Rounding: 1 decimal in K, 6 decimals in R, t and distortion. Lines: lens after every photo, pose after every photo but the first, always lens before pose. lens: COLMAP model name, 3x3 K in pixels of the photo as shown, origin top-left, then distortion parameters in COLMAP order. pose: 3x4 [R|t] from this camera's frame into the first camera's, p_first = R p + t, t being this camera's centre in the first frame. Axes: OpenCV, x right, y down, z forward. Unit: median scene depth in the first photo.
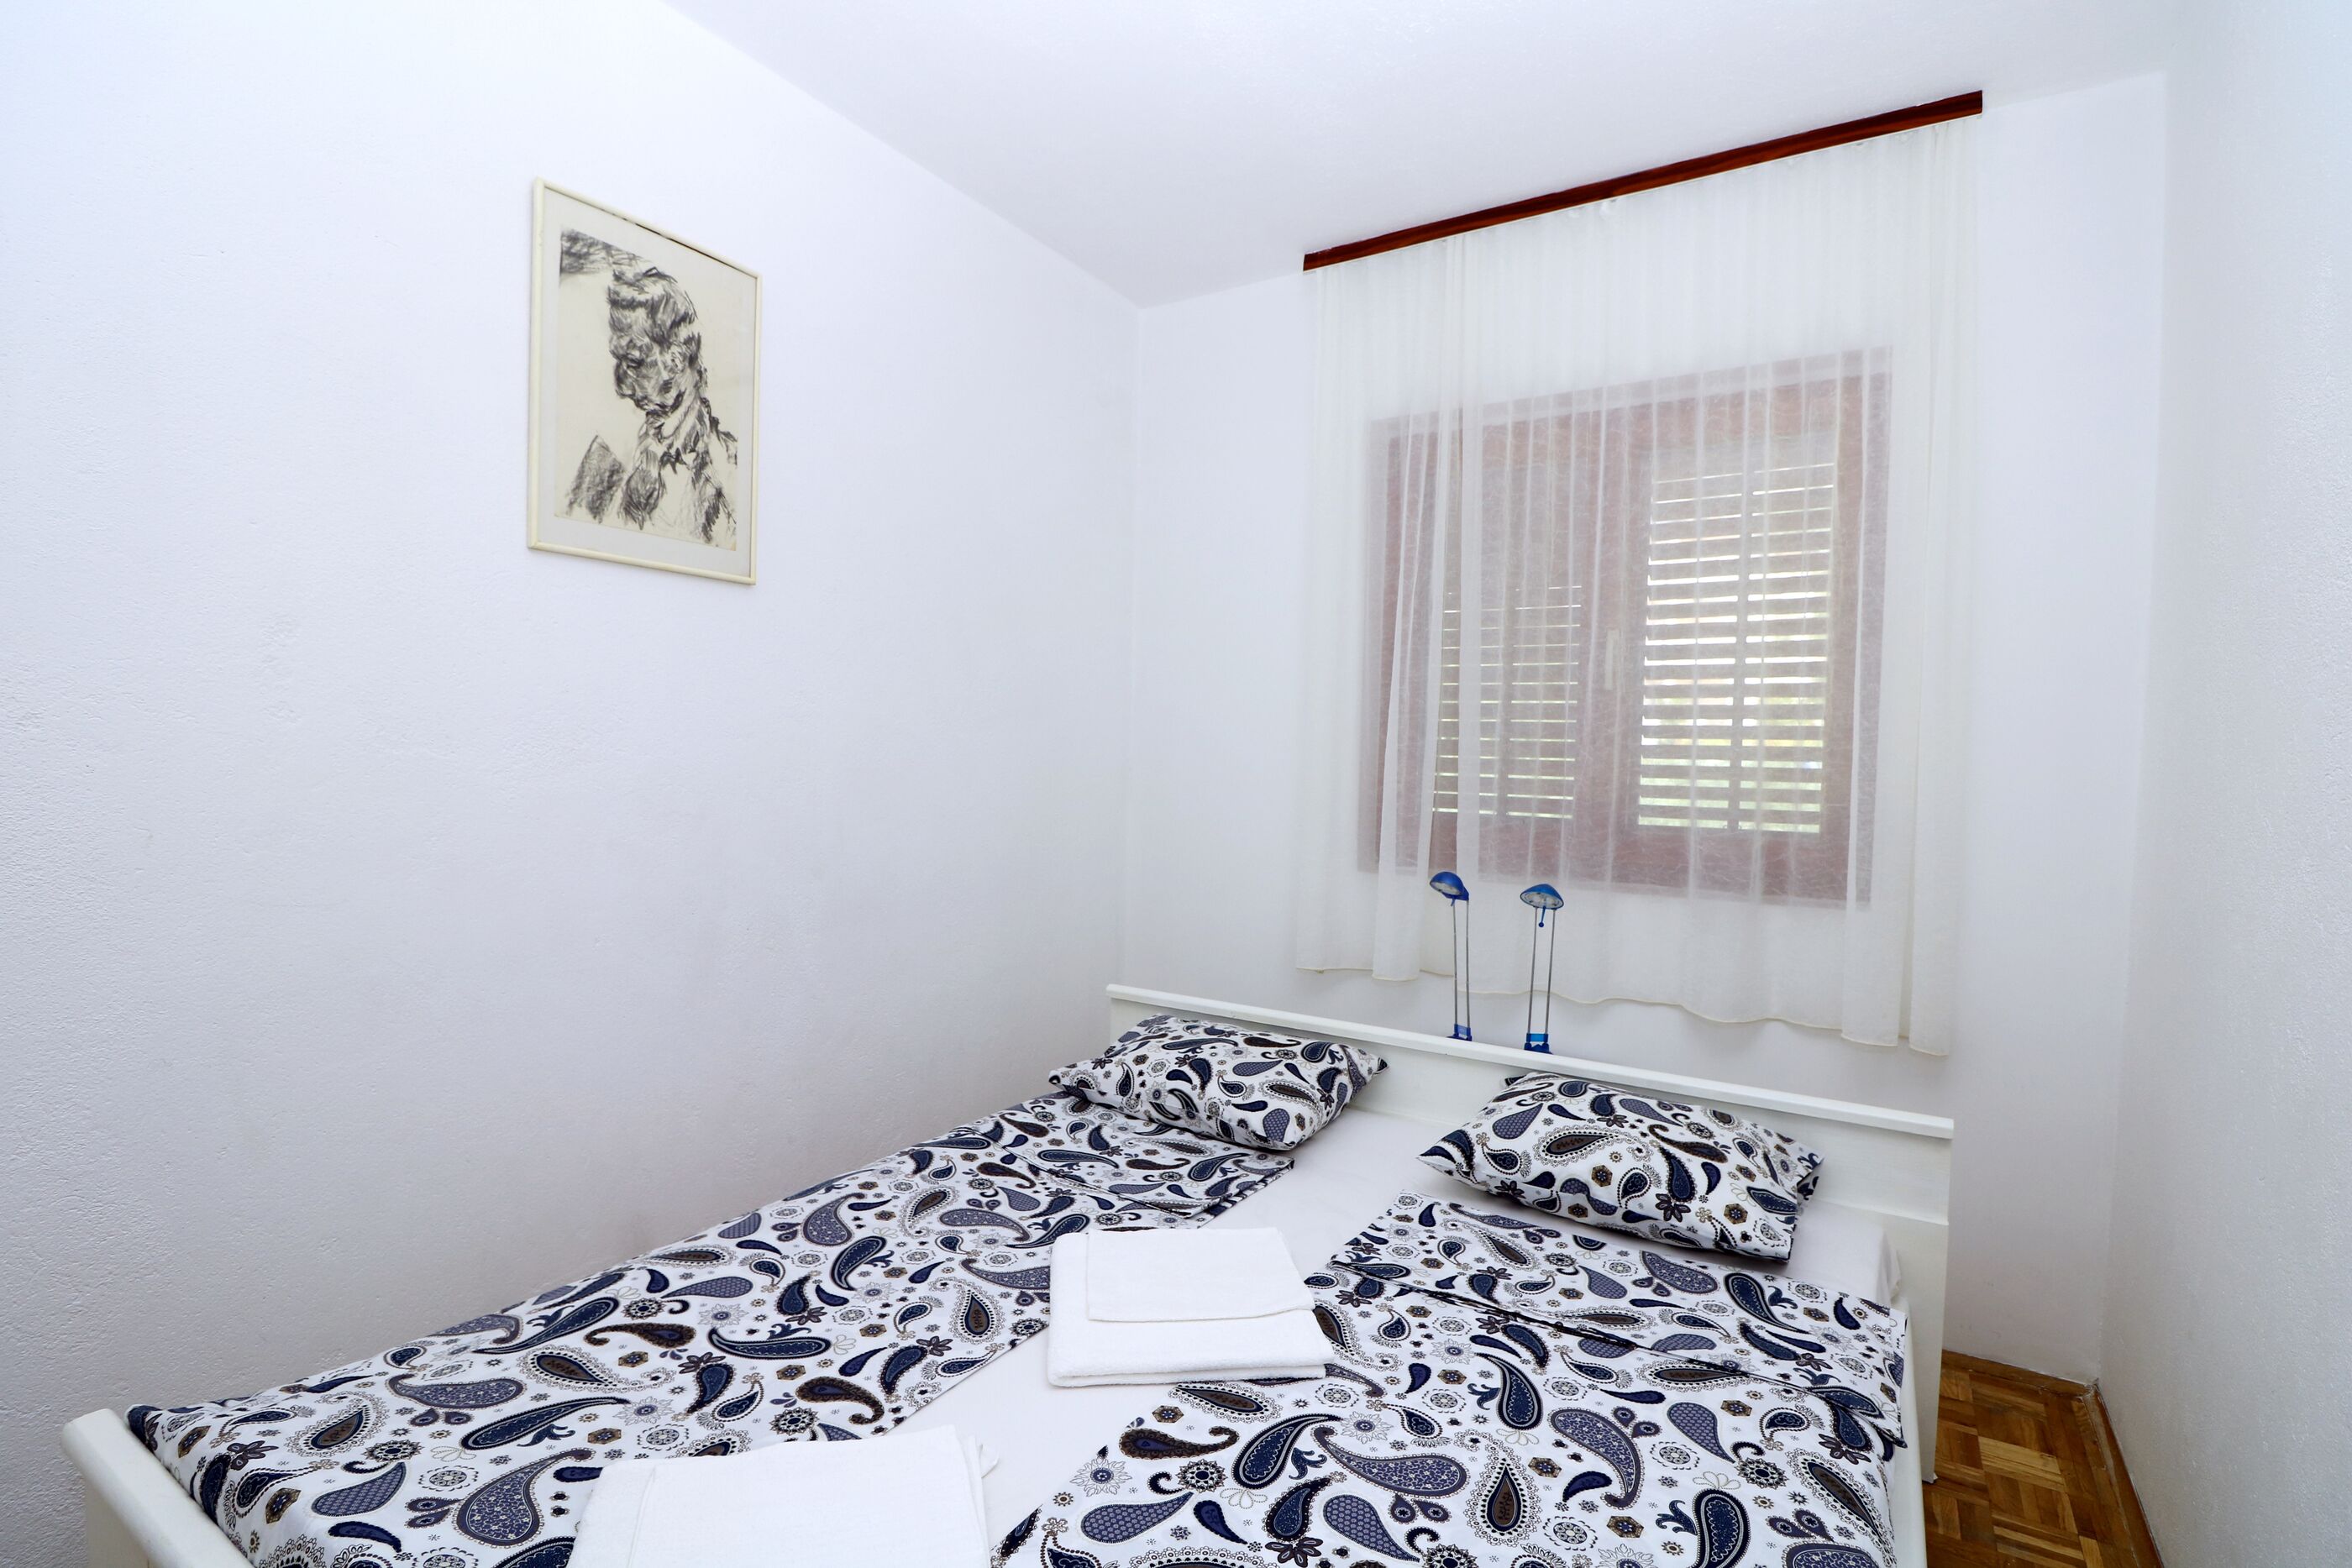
lens RADIAL K [[1087.7, 0, 1191.3], [0, 1087.7, 790.1], [0, 0, 1]] dist [-0.001228, -0.012597]
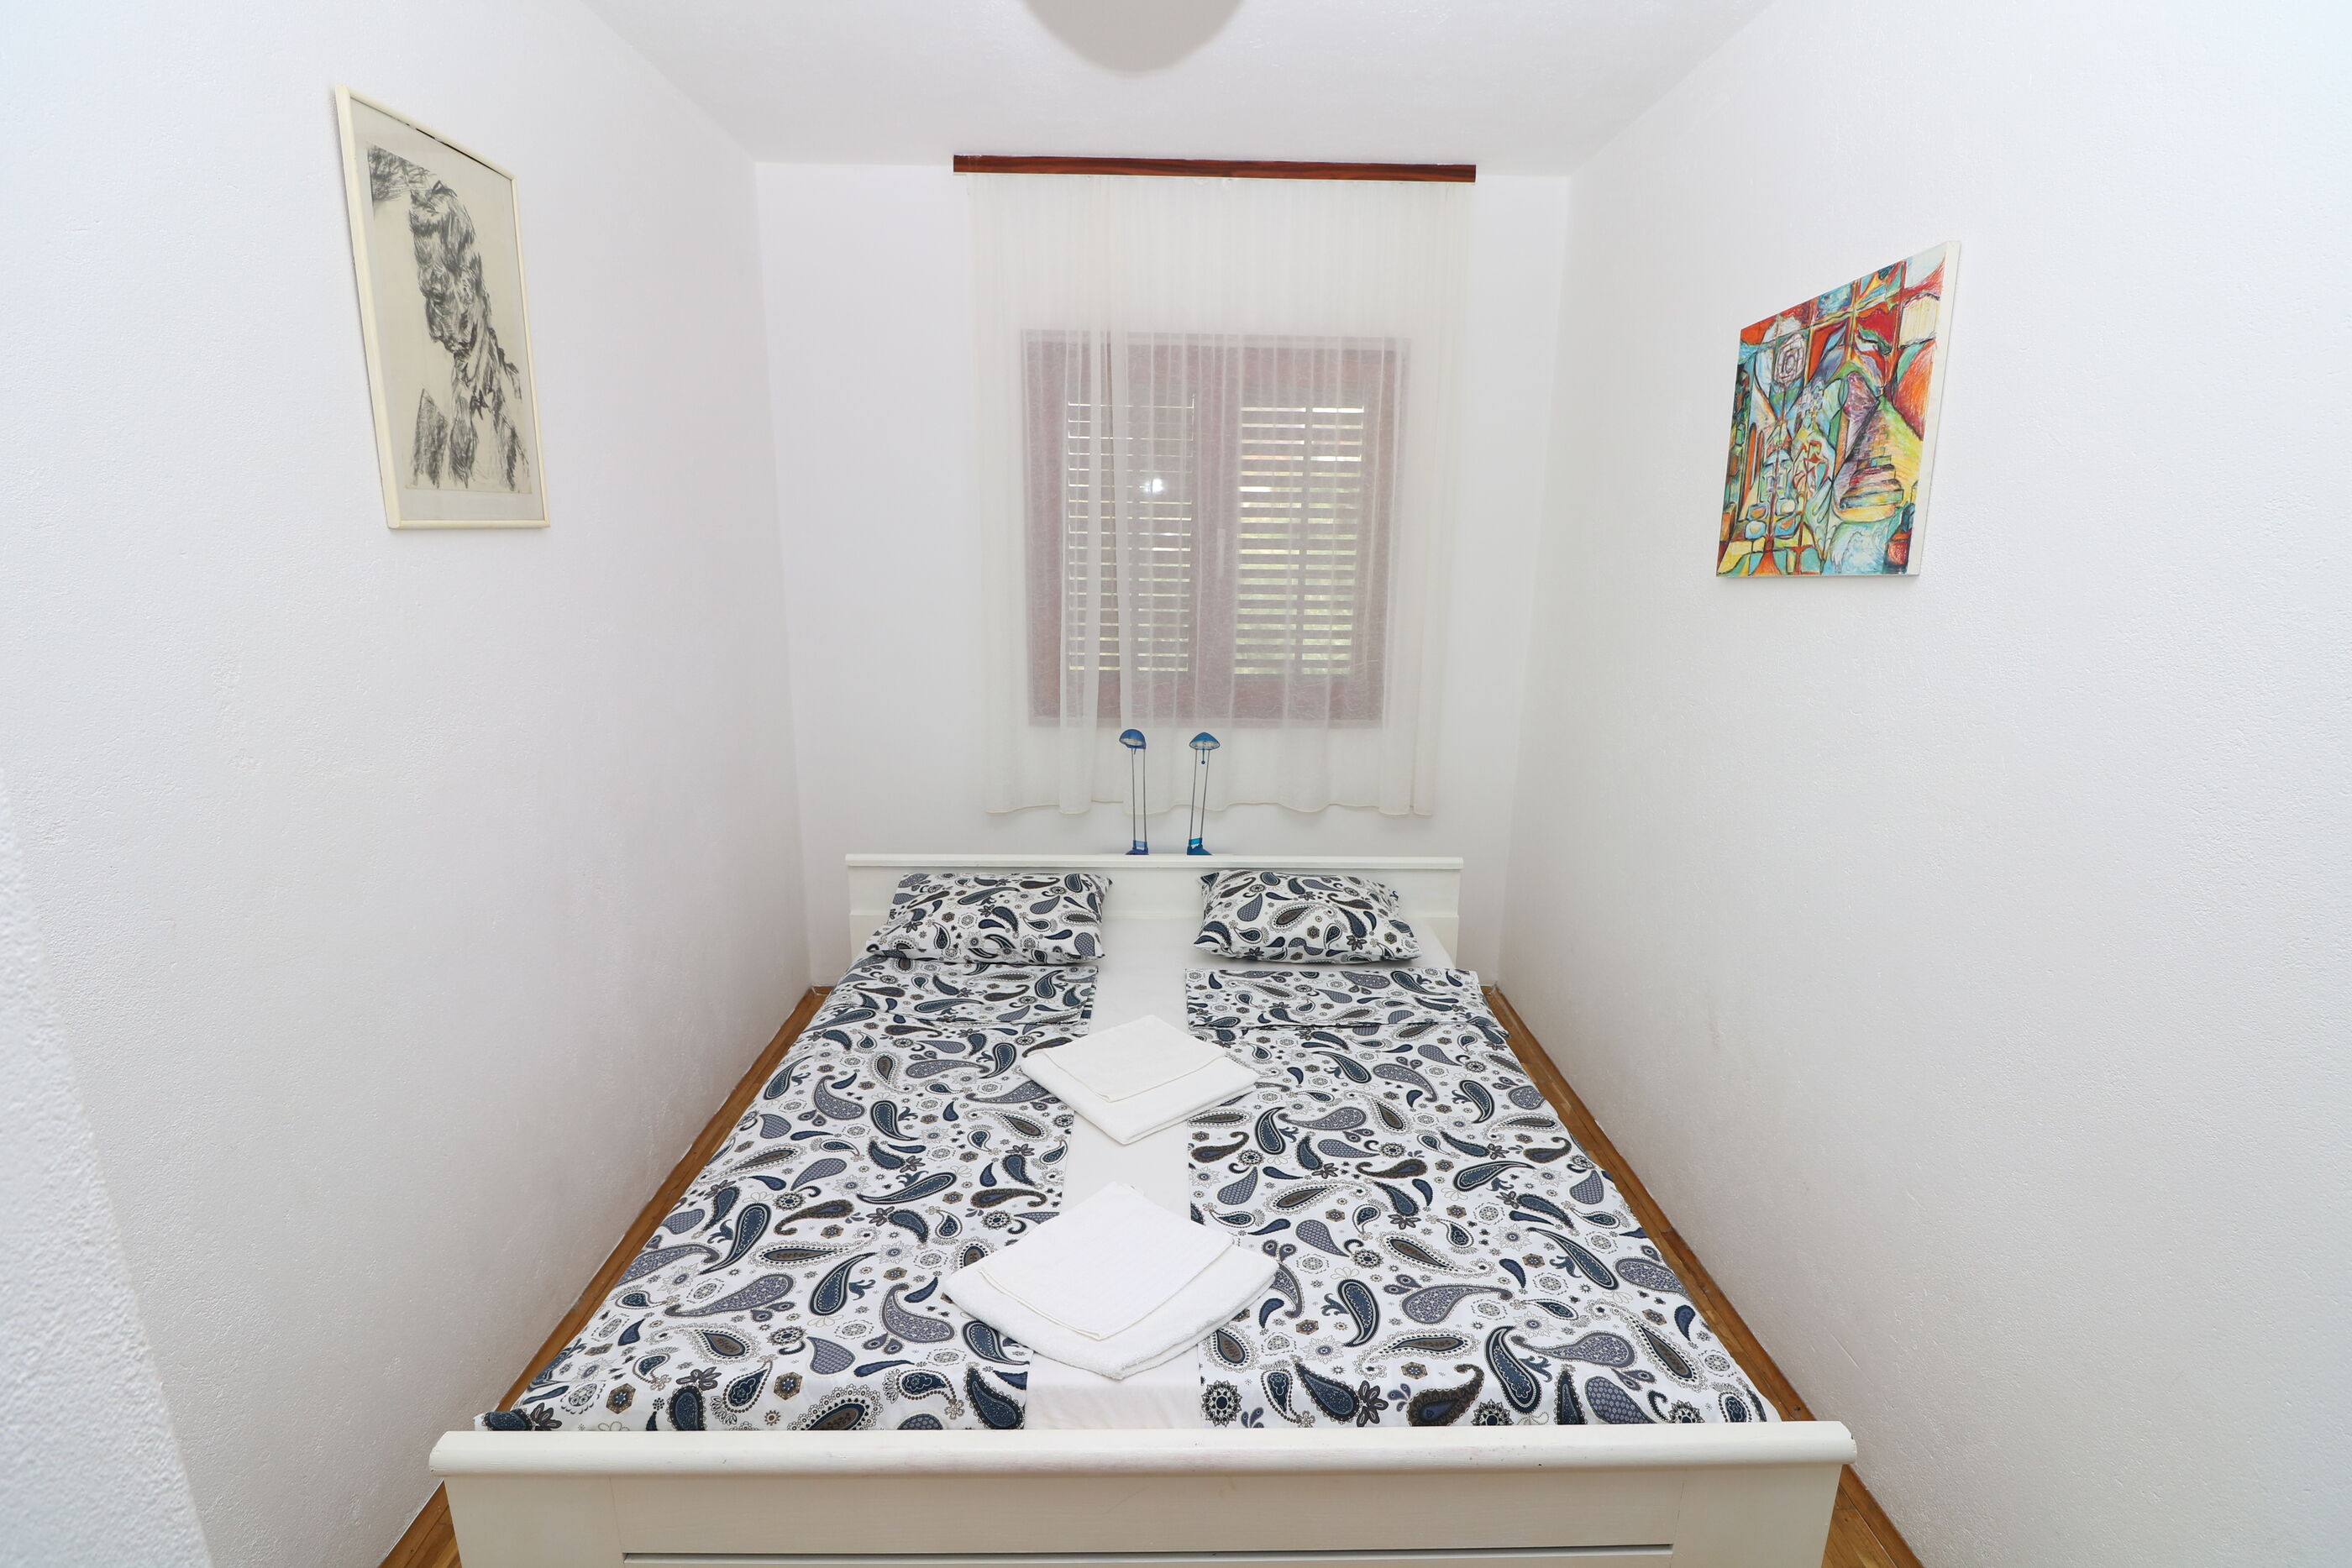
lens RADIAL K [[1087.7, 0, 1191.3], [0, 1087.7, 790.1], [0, 0, 1]] dist [-0.001228, -0.012597]
pose [[0.833860, -0.141649, 0.533492, -0.548846], [0.023845, 0.974854, 0.221567, -0.188041], [-0.551461, -0.172035, 0.816269, -0.144847]]
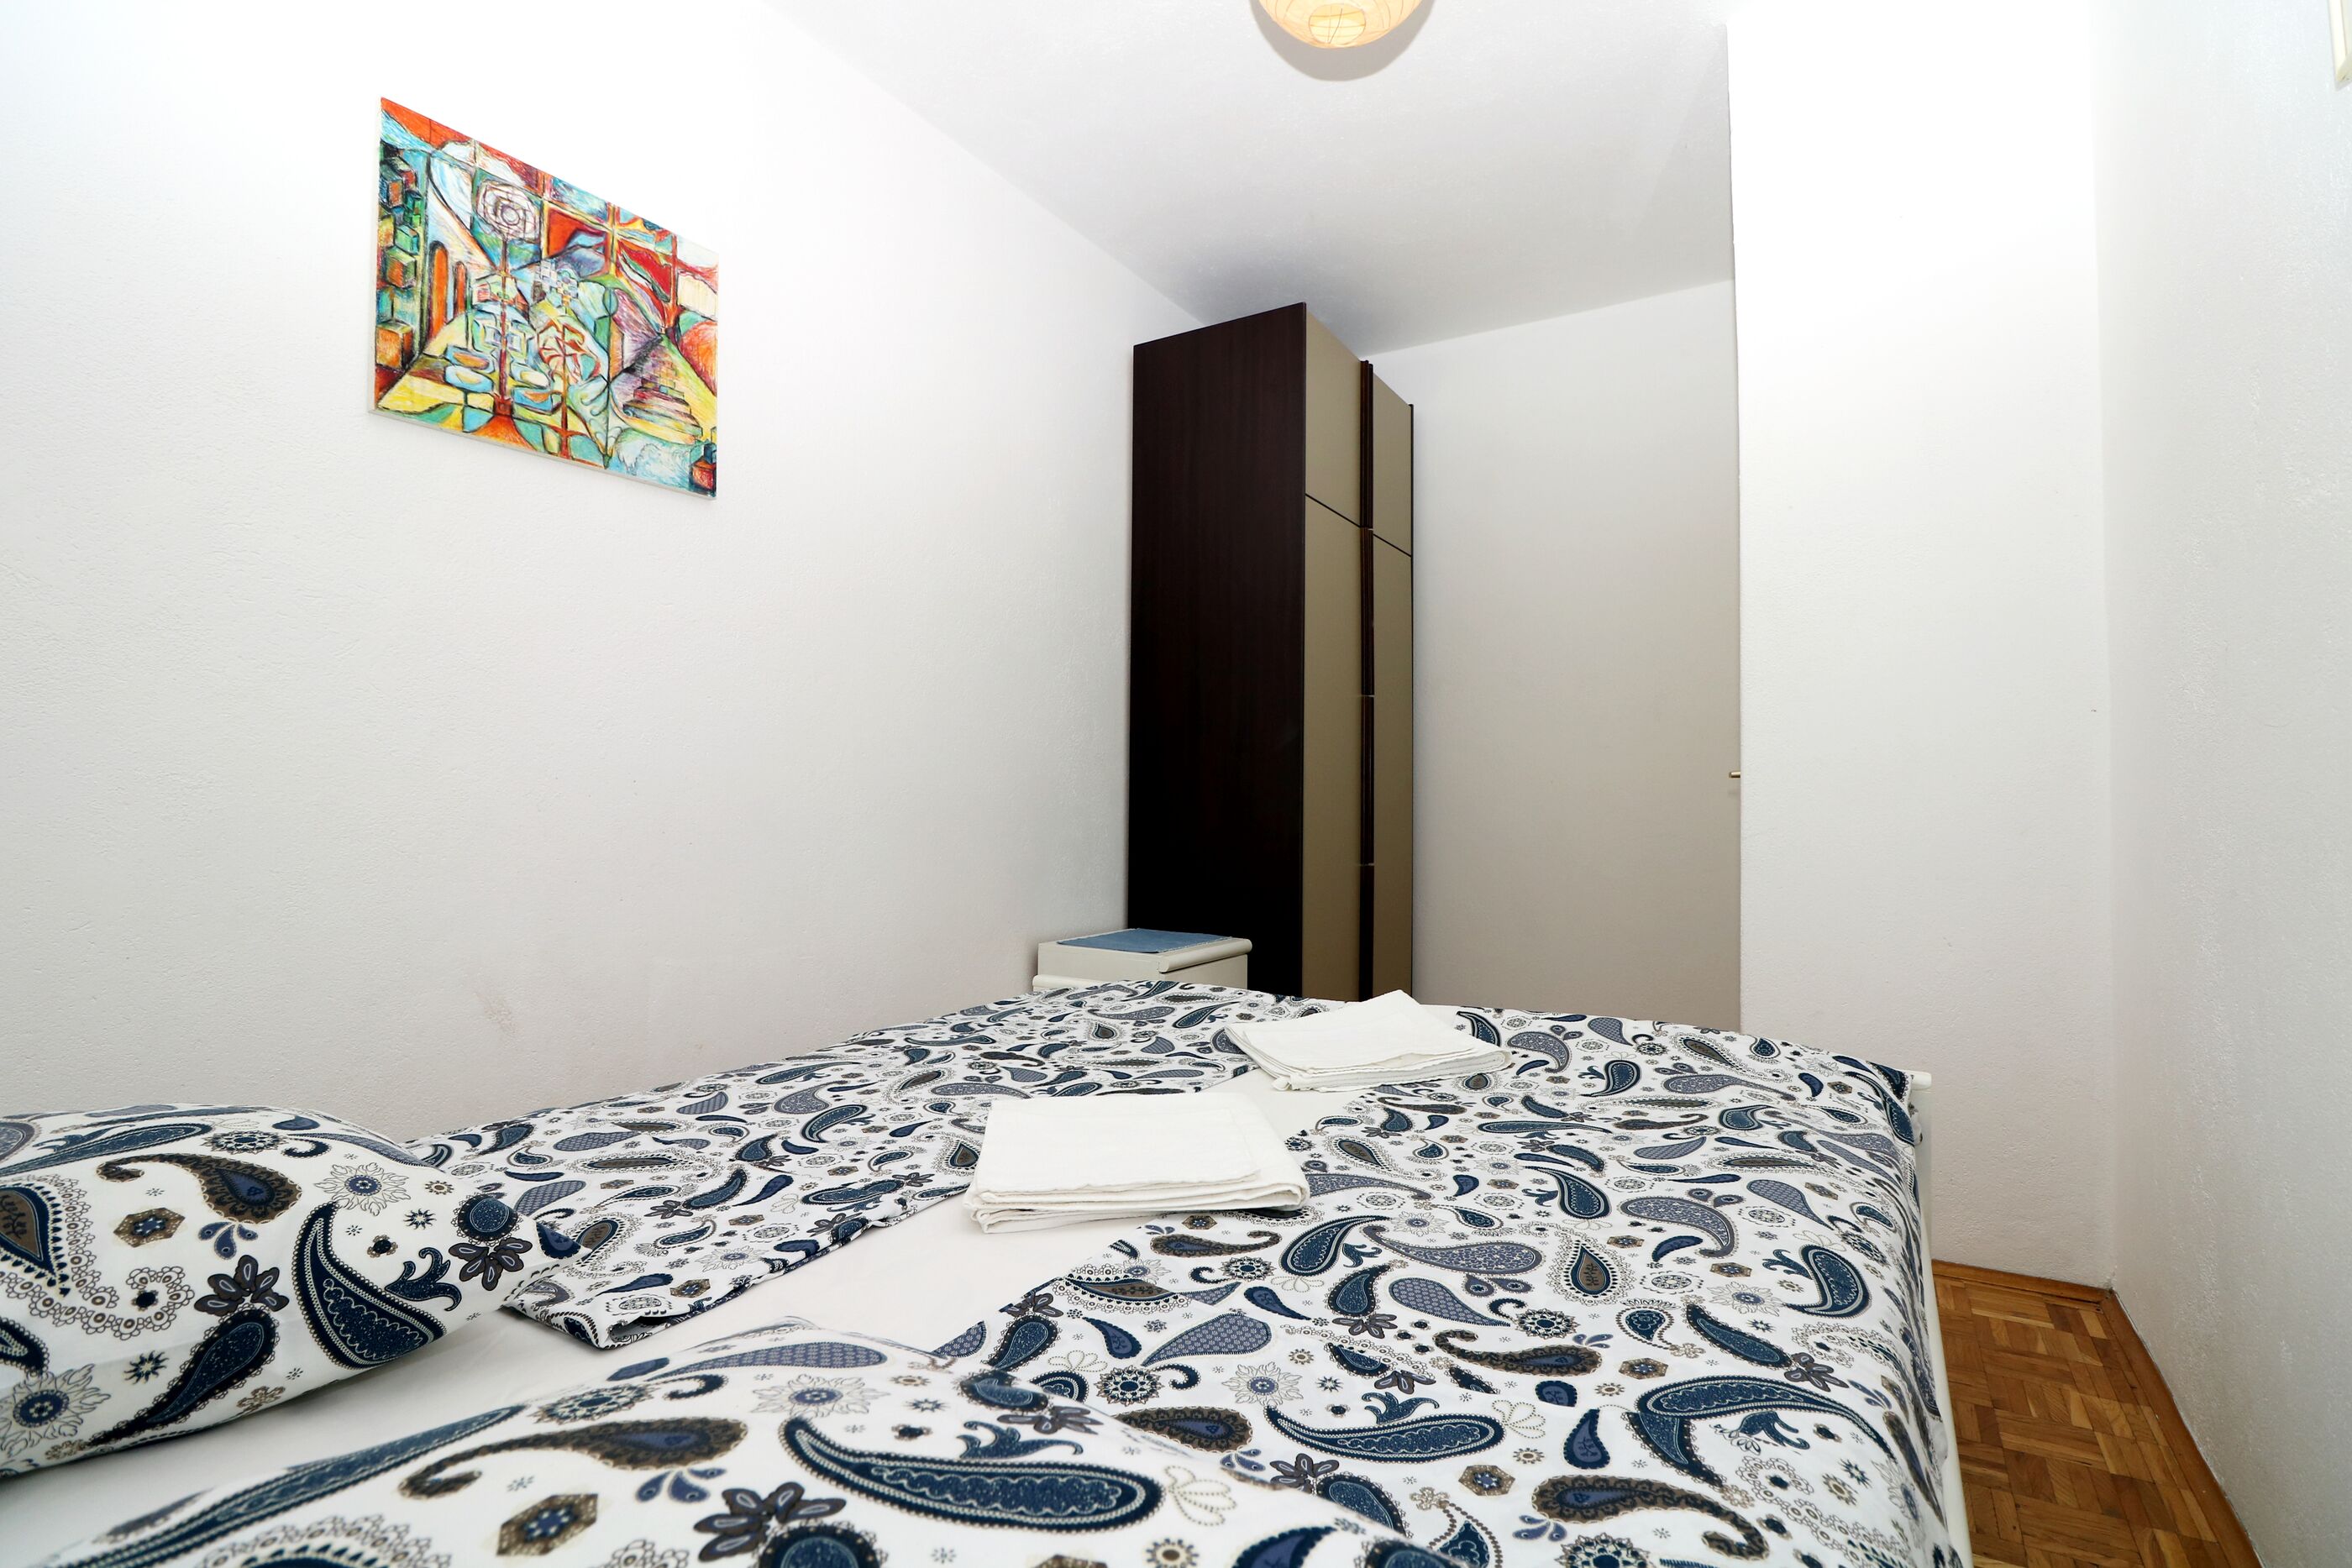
lens RADIAL K [[1100.5, 0, 1205.4], [0, 1100.5, 772.1], [0, 0, 1]] dist [-0.004067, -0.010780]
pose [[-0.998548, -0.044743, -0.030014, -0.025667], [-0.043808, 0.998556, -0.031100, 0.158761], [0.031363, -0.029739, -0.999066, 1.487831]]
